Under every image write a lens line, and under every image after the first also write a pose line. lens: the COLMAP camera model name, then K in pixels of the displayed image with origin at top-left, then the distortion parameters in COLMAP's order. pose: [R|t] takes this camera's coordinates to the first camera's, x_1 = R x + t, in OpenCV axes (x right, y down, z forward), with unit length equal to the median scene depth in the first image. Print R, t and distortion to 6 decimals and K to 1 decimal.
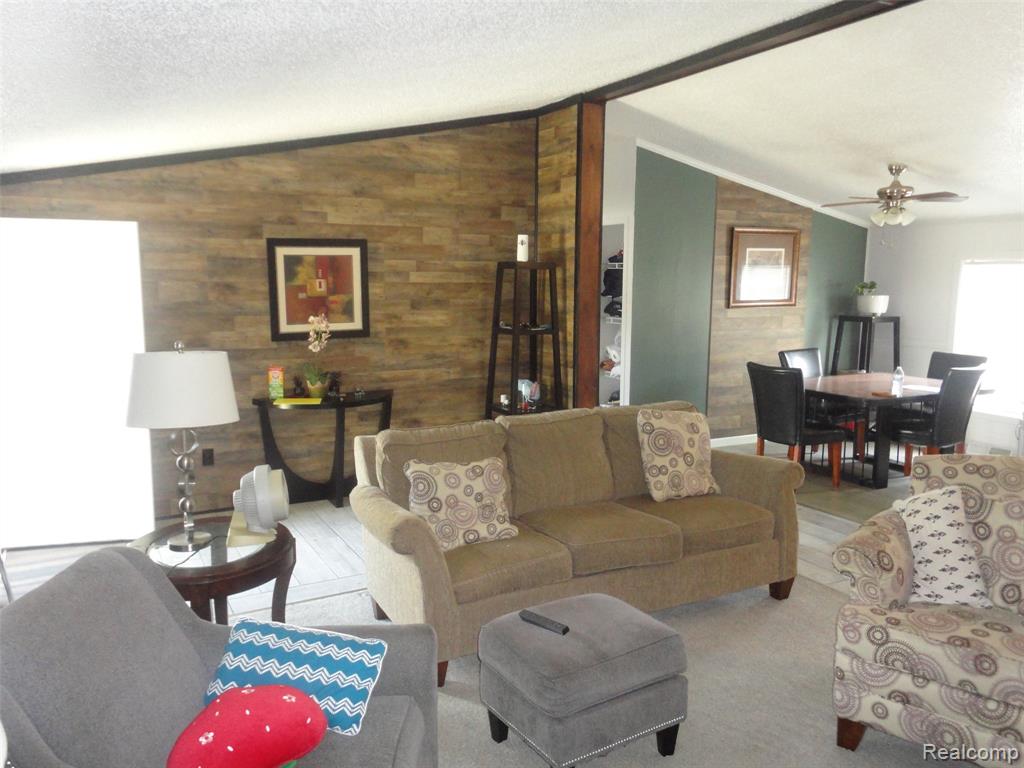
lens RADIAL K [[801.7, 0, 512.0], [0, 801.7, 384.0], [0, 0, 1]] dist [0.058283, -0.004472]
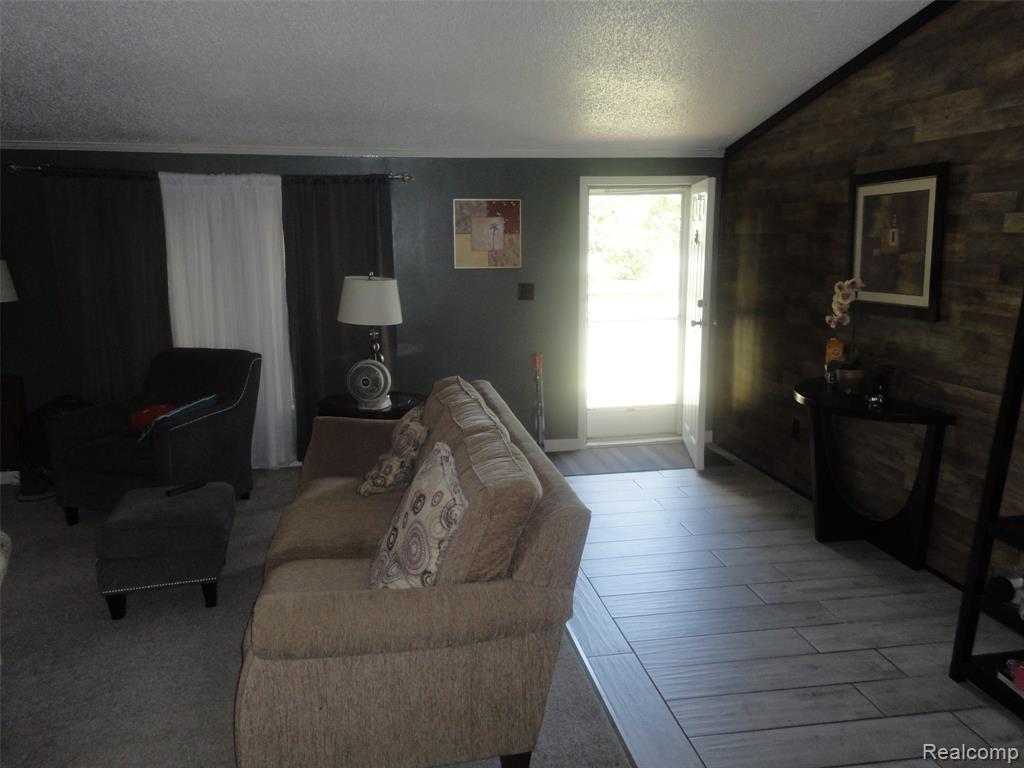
lens RADIAL K [[801.7, 0, 512.0], [0, 801.7, 384.0], [0, 0, 1]] dist [0.058283, -0.004472]
pose [[-0.315693, 0.168868, -0.933714, 0.523829], [-0.135577, 0.965911, 0.220531, -0.107667], [0.939126, 0.196210, -0.282037, 0.888224]]
